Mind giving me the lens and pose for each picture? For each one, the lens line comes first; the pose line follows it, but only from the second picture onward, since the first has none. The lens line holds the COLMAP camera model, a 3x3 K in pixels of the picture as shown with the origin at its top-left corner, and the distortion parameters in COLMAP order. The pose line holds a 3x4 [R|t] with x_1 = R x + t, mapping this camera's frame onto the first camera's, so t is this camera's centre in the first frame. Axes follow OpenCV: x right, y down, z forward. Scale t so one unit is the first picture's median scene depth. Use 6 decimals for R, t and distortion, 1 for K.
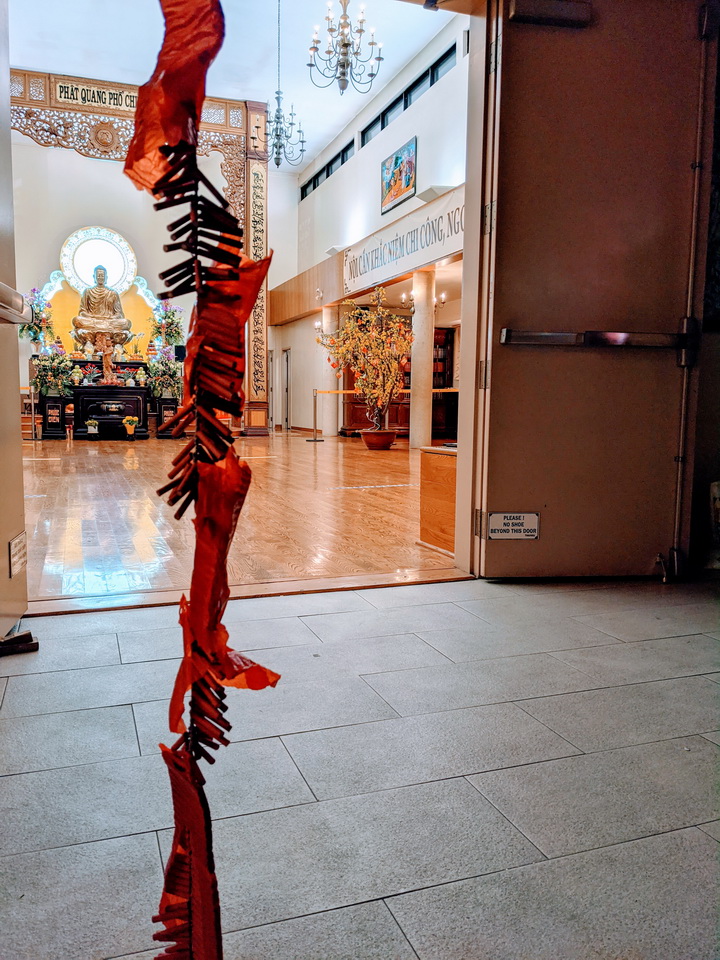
lens RADIAL K [[753.6, 0, 356.8], [0, 753.6, 481.5], [0, 0, 1]] dist [0.052522, -0.087493]
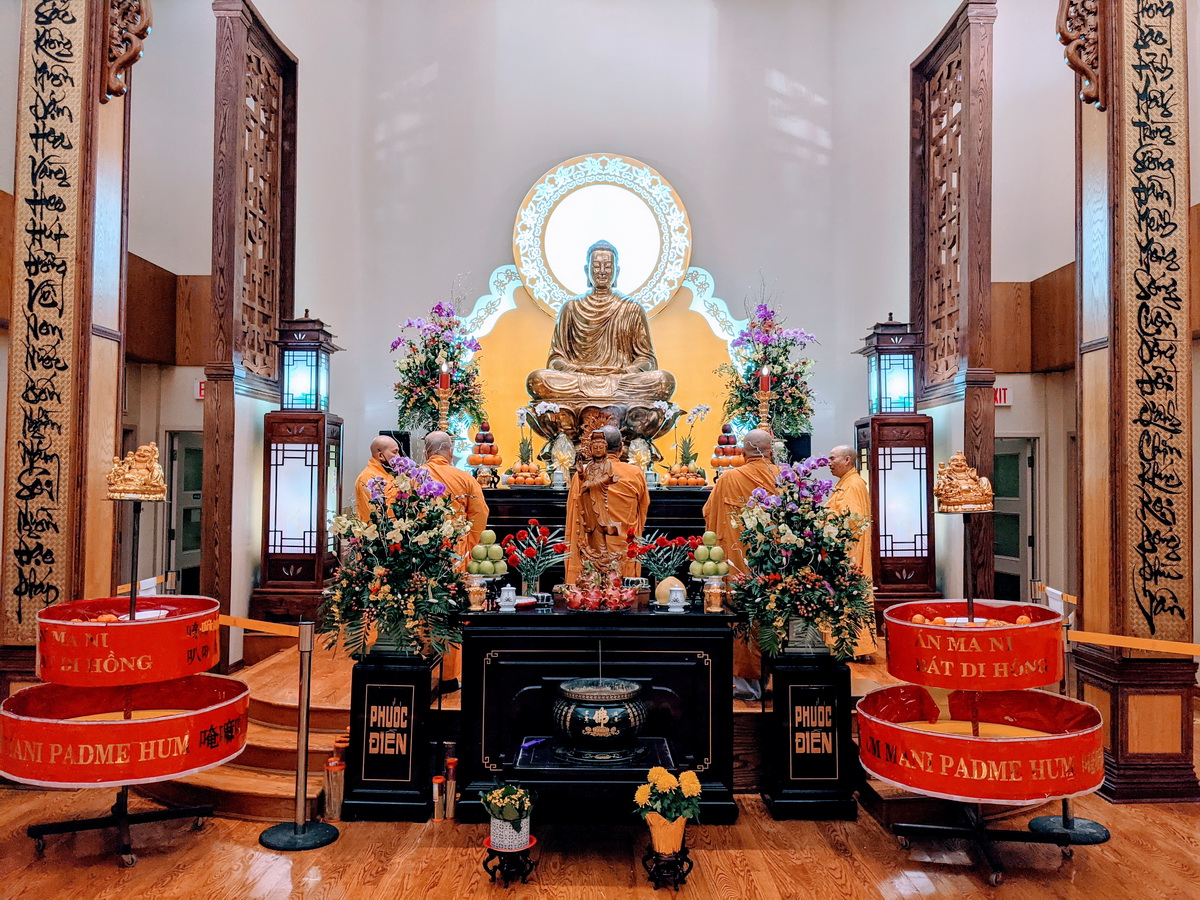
lens RADIAL K [[942.0, 0, 599.9], [0, 942.0, 454.1], [0, 0, 1]] dist [0.052522, -0.087493]
pose [[0.937049, -0.015222, -0.348865, -0.205937], [-0.032785, 0.990801, -0.131293, -0.134123], [0.347654, 0.134465, 0.927931, 0.677756]]
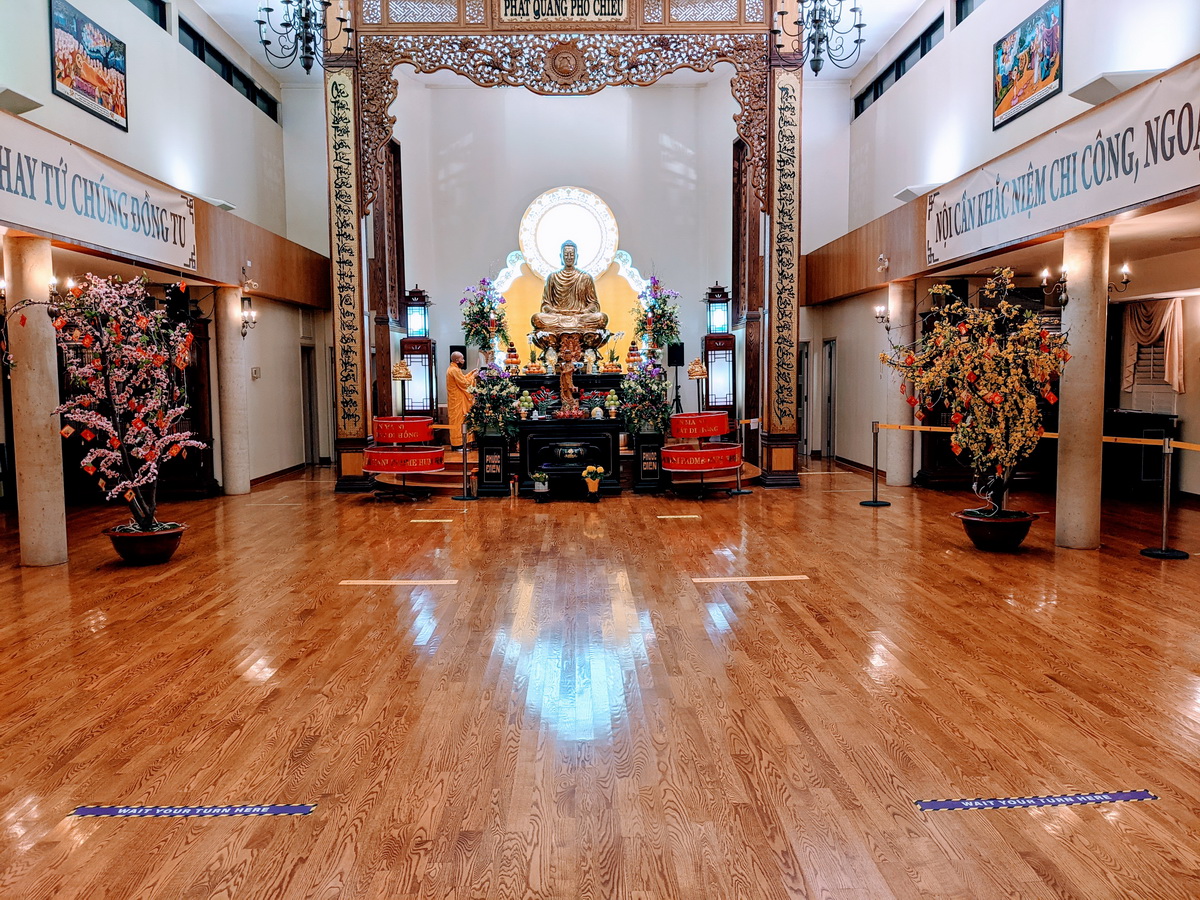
lens RADIAL K [[942.0, 0, 600.5], [0, 942.0, 454.2], [0, 0, 1]] dist [0.052522, -0.087493]
pose [[0.945349, 0.004286, -0.326032, -0.015334], [-0.010155, 0.999816, -0.016302, -0.078454], [0.325902, 0.018722, 0.945218, 0.188843]]
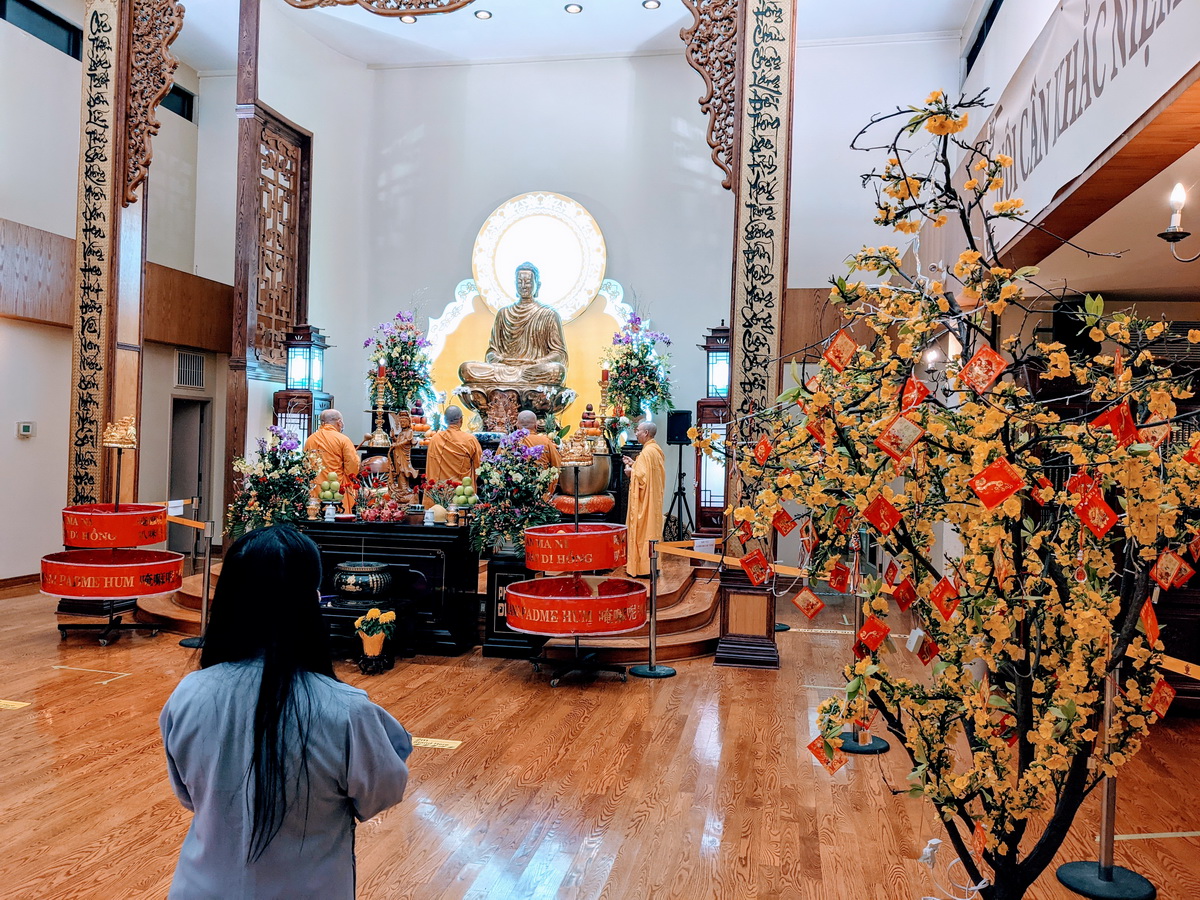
lens RADIAL K [[942.0, 0, 593.5], [0, 942.0, 444.3], [0, 0, 1]] dist [0.052522, -0.087493]
pose [[0.849882, 0.013610, -0.526797, 0.050414], [-0.074705, 0.992682, -0.094875, -0.125747], [0.521650, 0.119987, 0.844680, 0.599237]]
